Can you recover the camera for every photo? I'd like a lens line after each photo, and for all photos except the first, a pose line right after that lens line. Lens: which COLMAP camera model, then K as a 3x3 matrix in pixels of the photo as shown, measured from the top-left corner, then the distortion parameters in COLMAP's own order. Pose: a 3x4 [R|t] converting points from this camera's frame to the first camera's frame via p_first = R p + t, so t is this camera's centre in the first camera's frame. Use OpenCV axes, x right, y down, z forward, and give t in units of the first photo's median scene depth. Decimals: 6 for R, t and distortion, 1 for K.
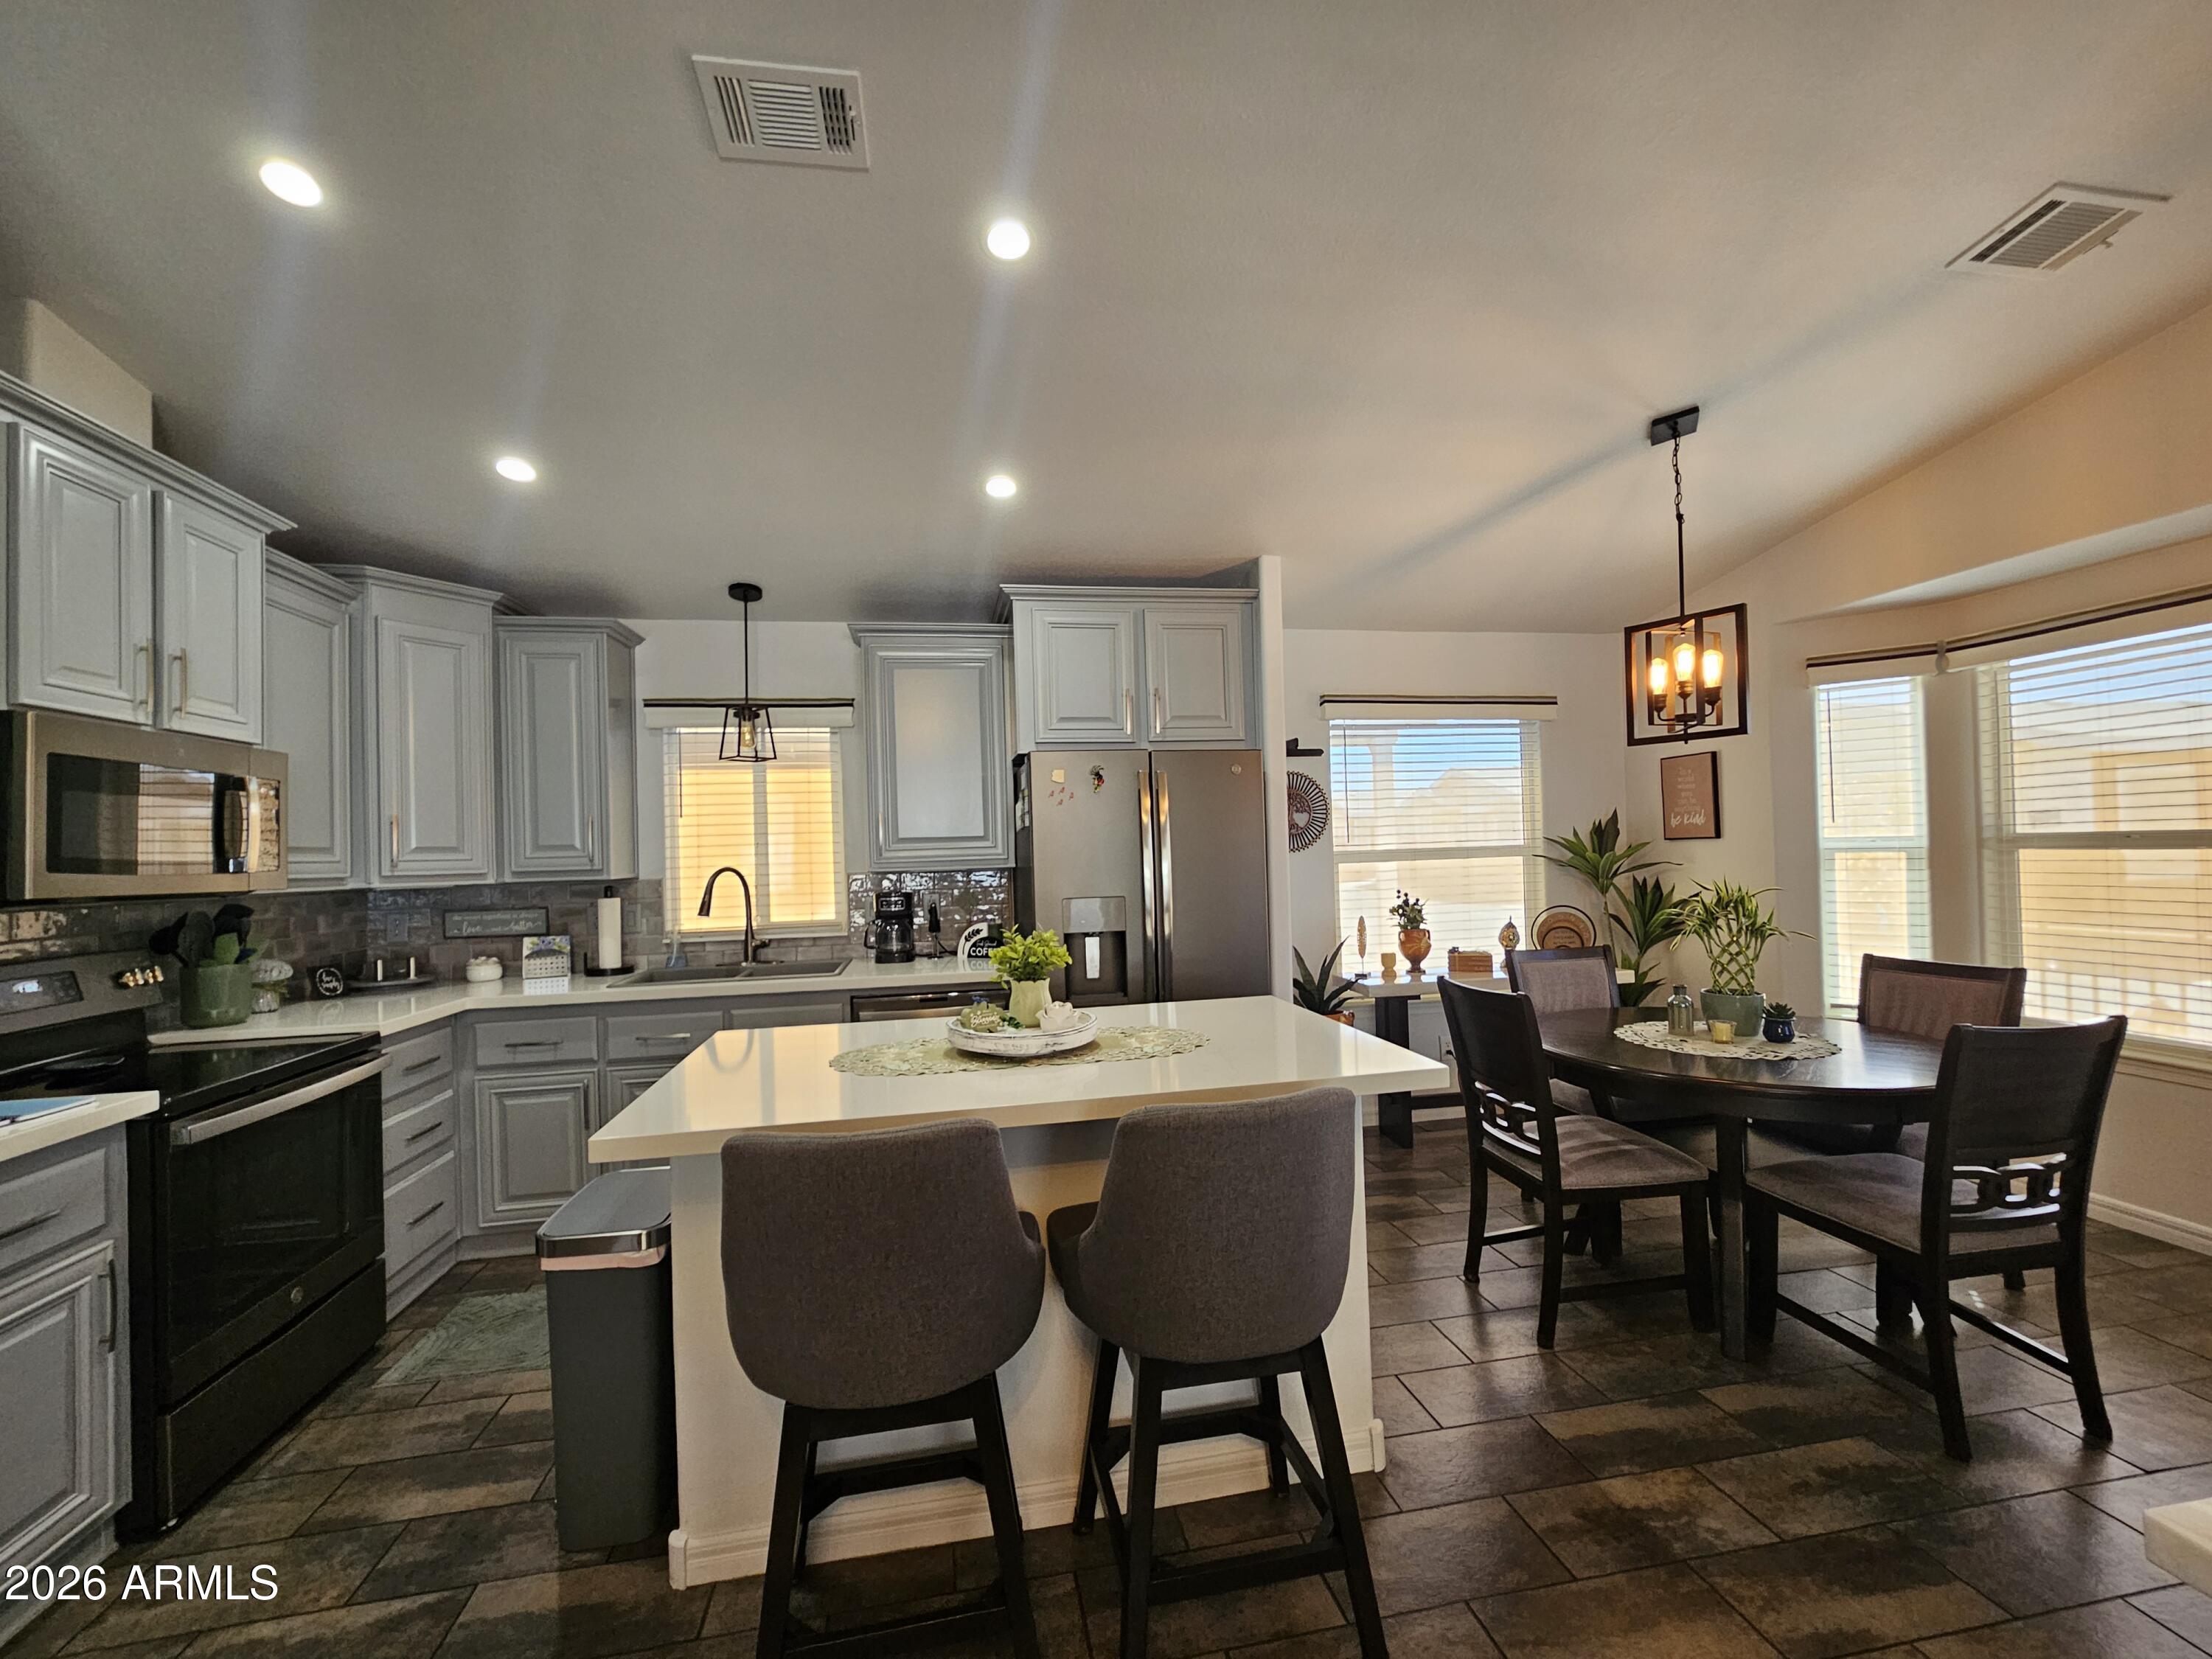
lens RADIAL K [[912.3, 0, 1102.2], [0, 912.3, 842.4], [0, 0, 1]] dist [0.000248, 0.000181]
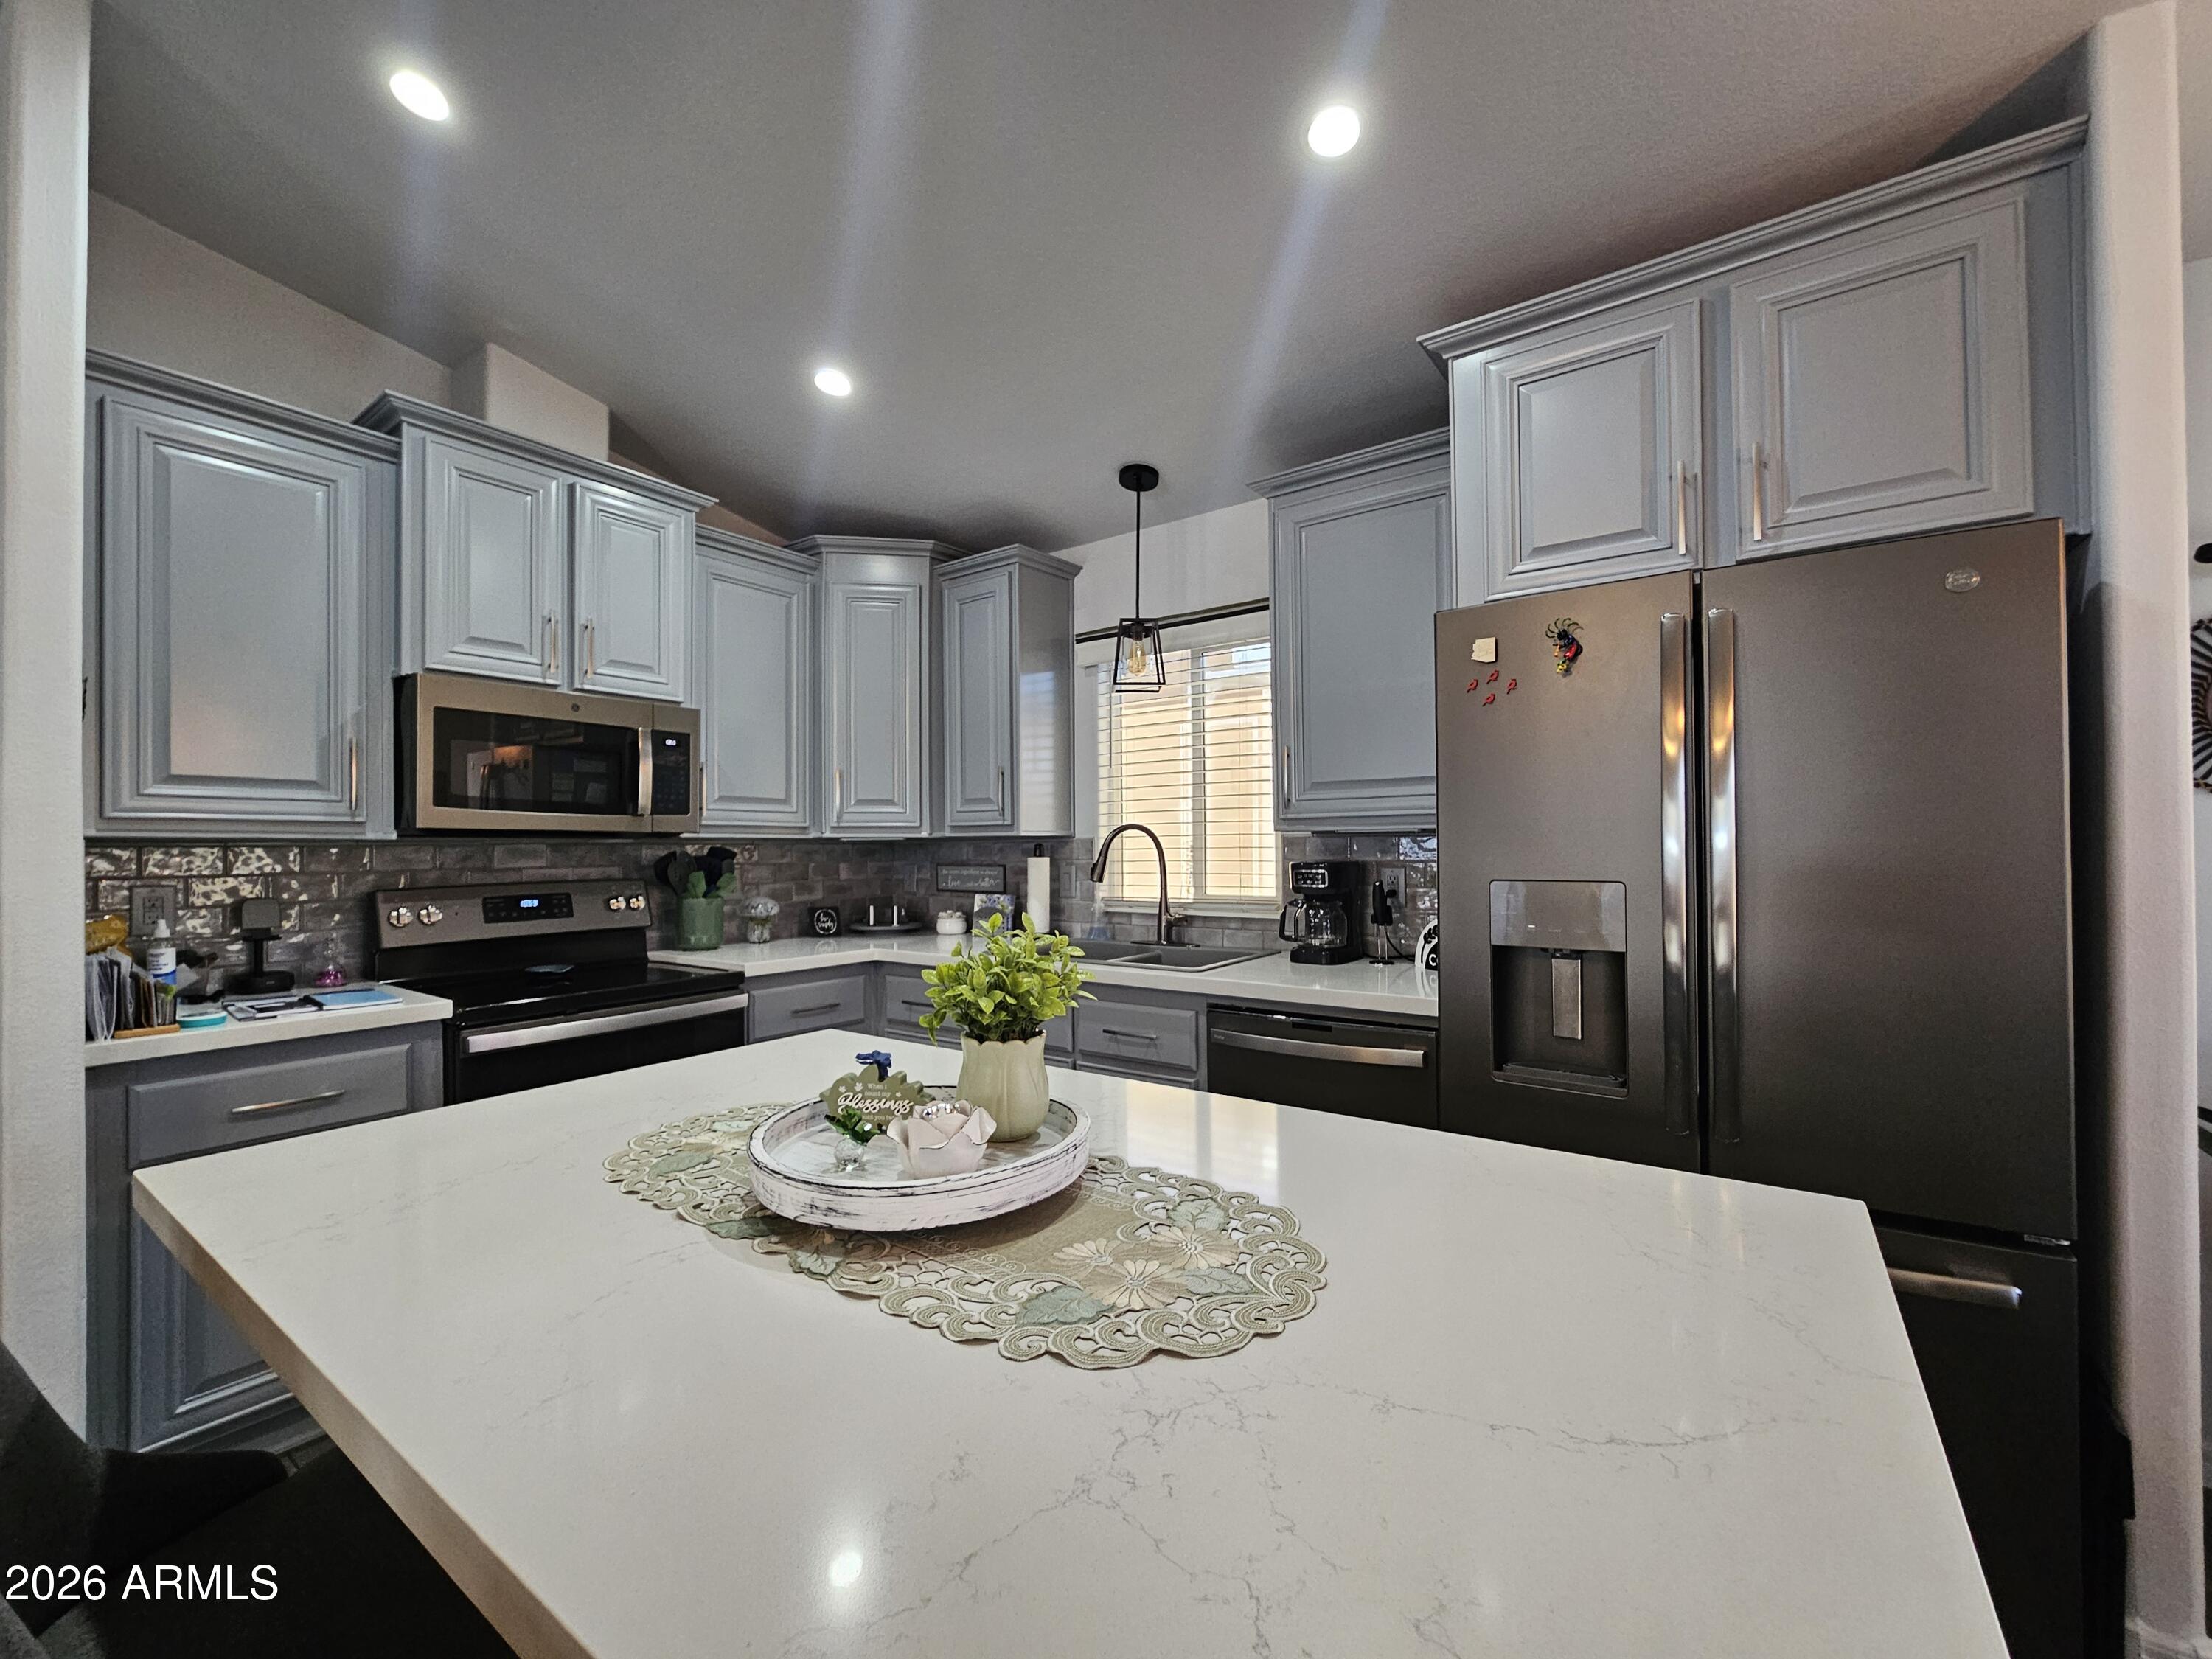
lens RADIAL K [[912.3, 0, 1102.2], [0, 912.3, 842.4], [0, 0, 1]] dist [0.000248, 0.000181]
pose [[0.689982, 0.019334, -0.723568, 0.181441], [-0.004383, 0.999736, 0.022533, 0.027582], [0.723813, -0.012376, 0.689885, 0.450934]]
